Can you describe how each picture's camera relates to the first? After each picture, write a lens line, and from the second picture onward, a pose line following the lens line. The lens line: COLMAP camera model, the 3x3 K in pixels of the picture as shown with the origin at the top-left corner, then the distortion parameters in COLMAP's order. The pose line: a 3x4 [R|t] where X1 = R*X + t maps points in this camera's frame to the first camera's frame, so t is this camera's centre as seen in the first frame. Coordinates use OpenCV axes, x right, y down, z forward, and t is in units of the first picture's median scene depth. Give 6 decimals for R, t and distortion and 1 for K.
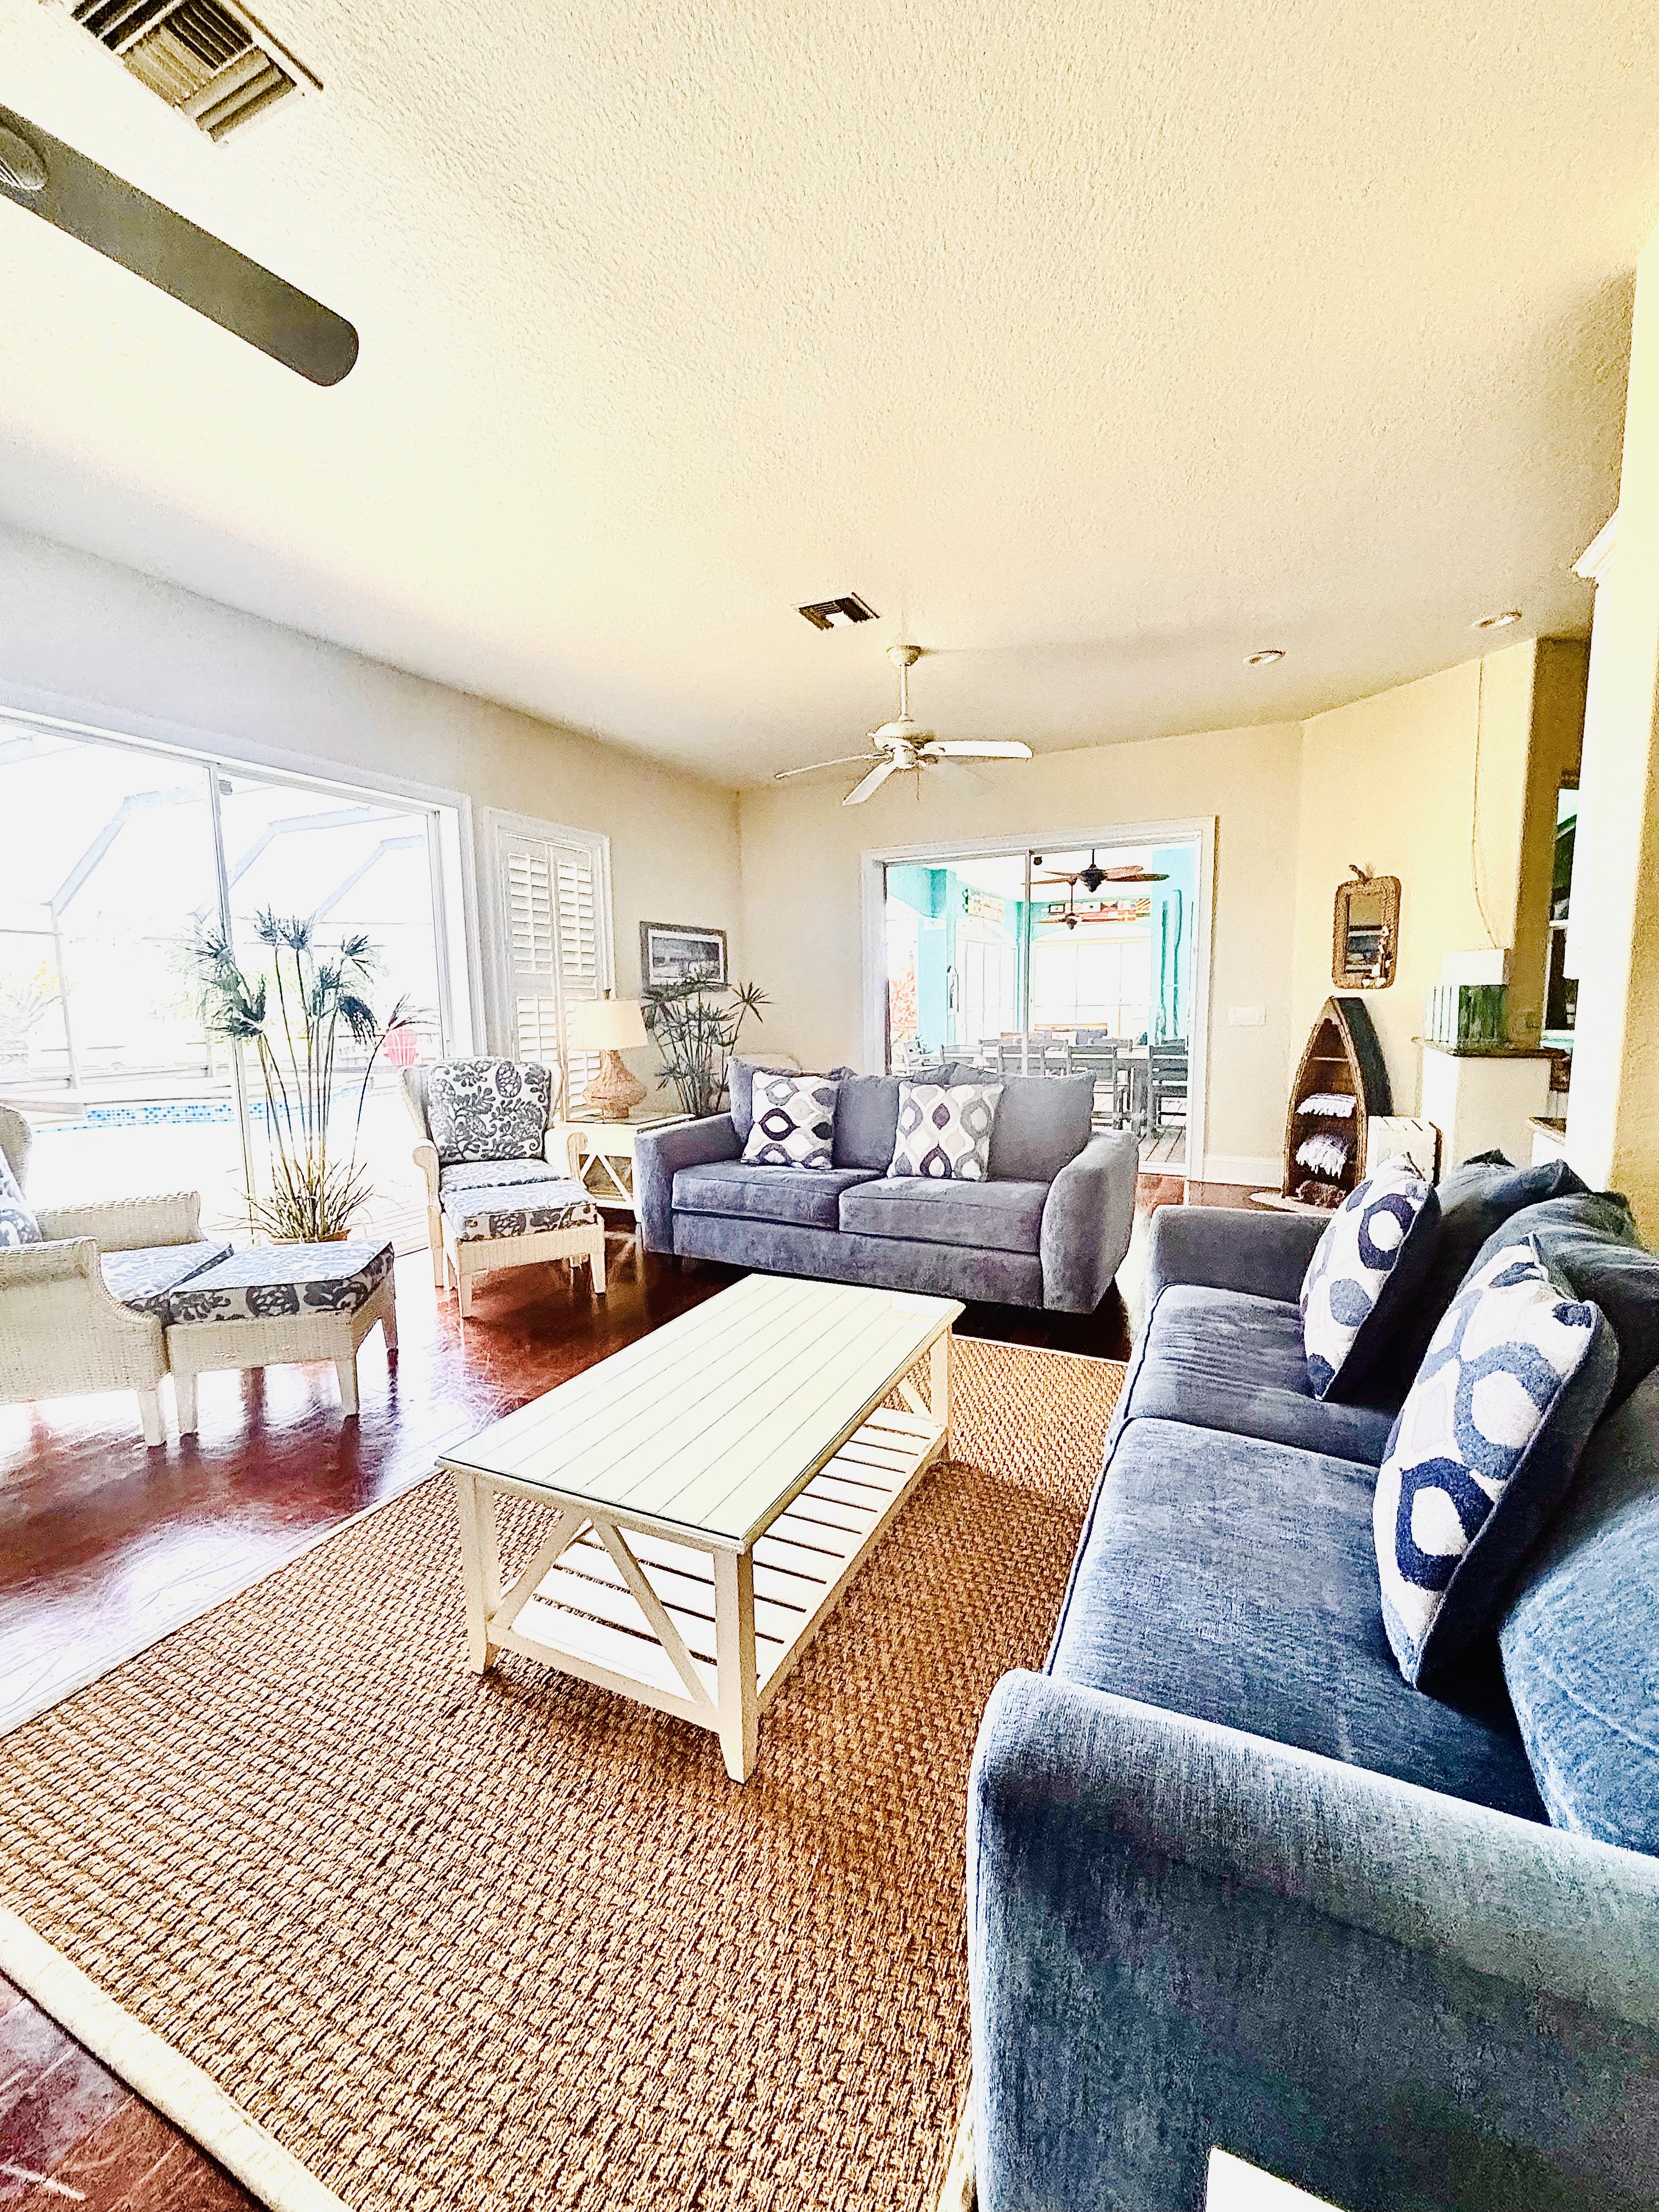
lens RADIAL K [[886.2, 0, 829.5], [0, 886.2, 1106.0], [0, 0, 1]] dist [-0.002582, -0.000316]
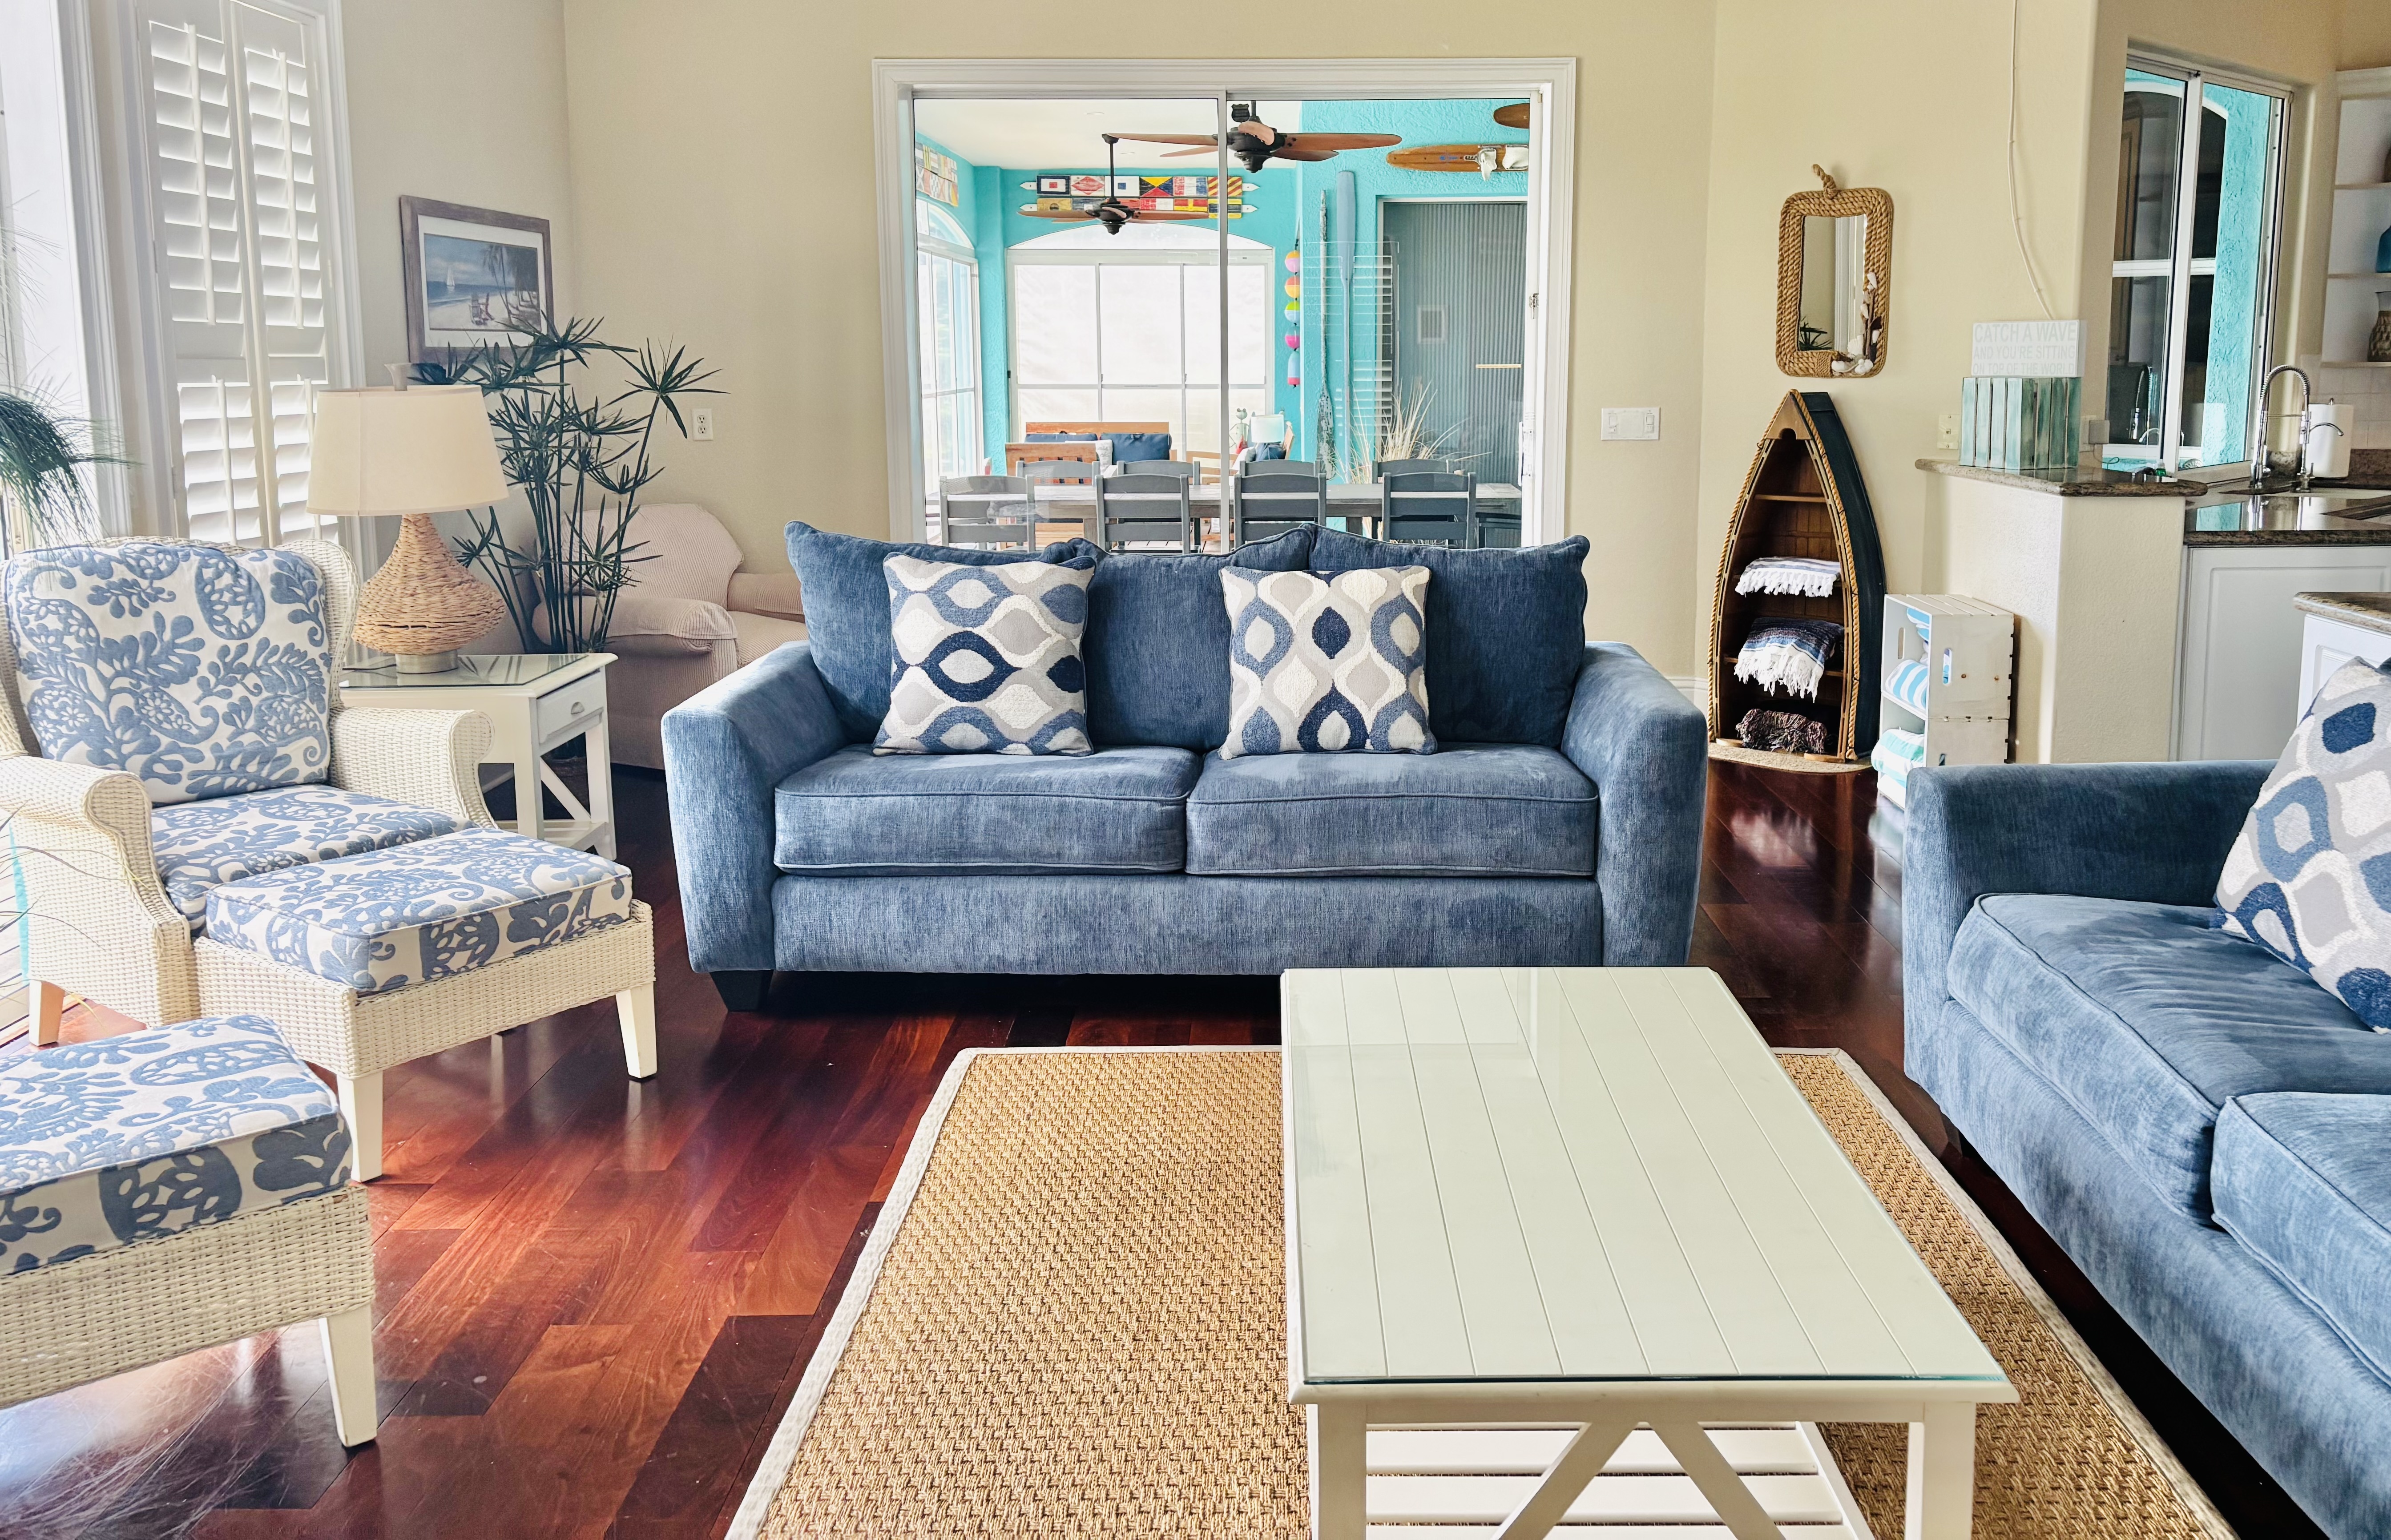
lens RADIAL K [[1884.5, 0, 1313.1], [0, 1884.5, 616.7], [0, 0, 1]] dist [0.009019, -0.006450]
pose [[0.903085, -0.046989, 0.426883, -0.345757], [0.041613, 0.998893, 0.021919, -0.021430], [-0.427441, -0.002031, 0.904041, 0.021721]]
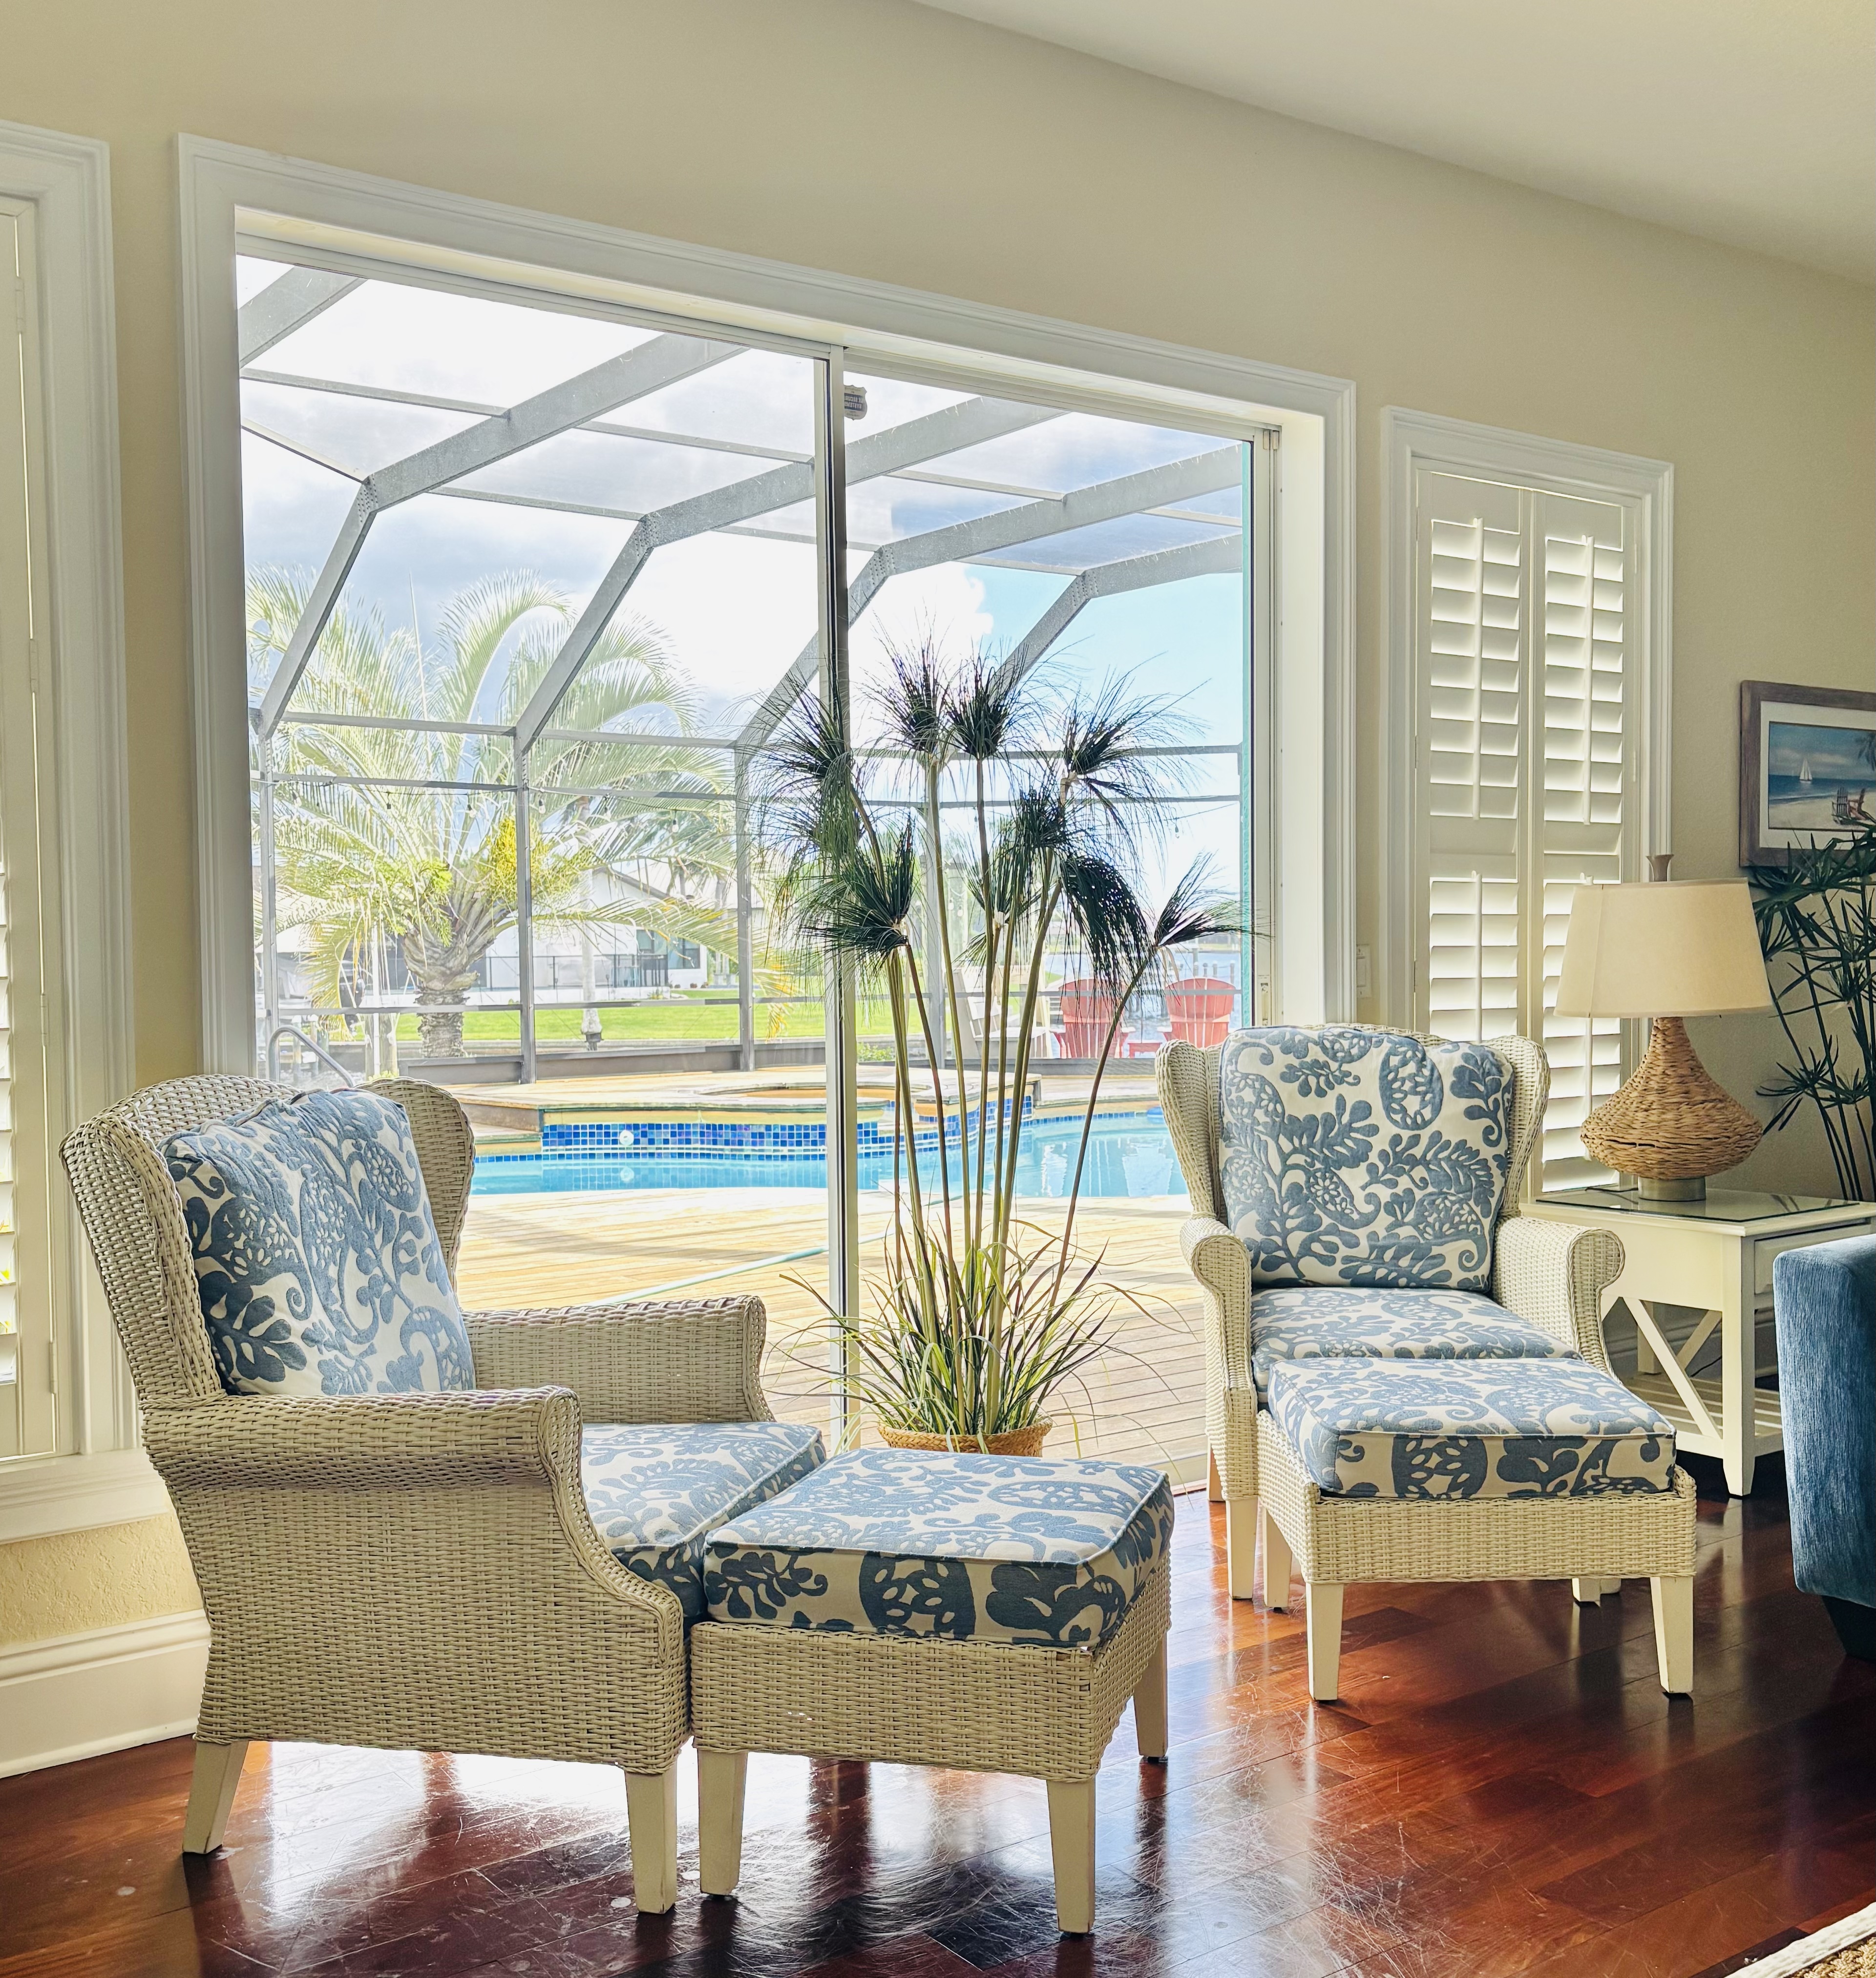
lens RADIAL K [[2095.9, 0, 985.0], [0, 2095.9, 1019.0], [0, 0, 1]] dist [0.222508, -0.745876]
pose [[0.881437, 0.023679, -0.471708, -0.107605], [-0.059298, 0.996388, -0.060788, 0.012256], [0.468564, 0.081552, 0.879657, 0.106480]]
